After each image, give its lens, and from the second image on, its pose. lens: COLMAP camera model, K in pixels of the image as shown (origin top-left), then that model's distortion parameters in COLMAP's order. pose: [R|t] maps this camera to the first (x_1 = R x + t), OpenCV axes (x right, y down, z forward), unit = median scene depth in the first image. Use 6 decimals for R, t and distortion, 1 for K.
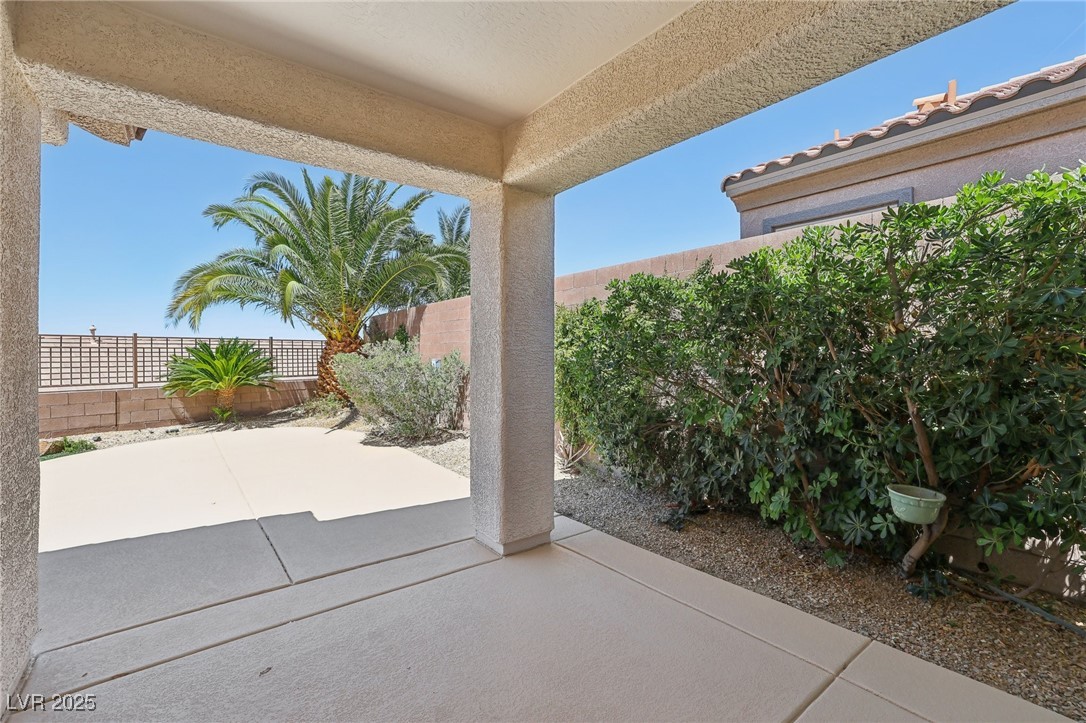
lens RADIAL K [[474.7, 0, 544.3], [0, 474.7, 359.2], [0, 0, 1]] dist [-0.044197, 0.012149]
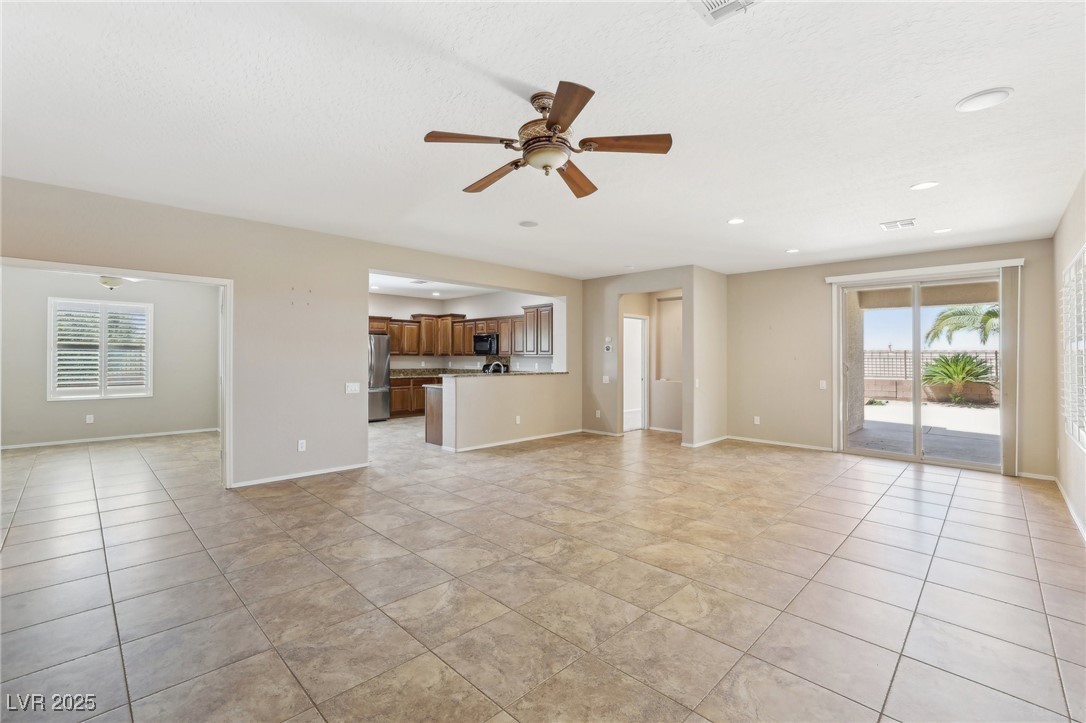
lens RADIAL K [[474.7, 0, 533.3], [0, 474.7, 354.0], [0, 0, 1]] dist [-0.044197, 0.012149]
pose [[0.125353, -0.000559, -0.992112, 0.791464], [-0.013605, 0.999905, -0.002283, -0.018270], [0.992019, 0.013784, 0.125334, -0.742768]]
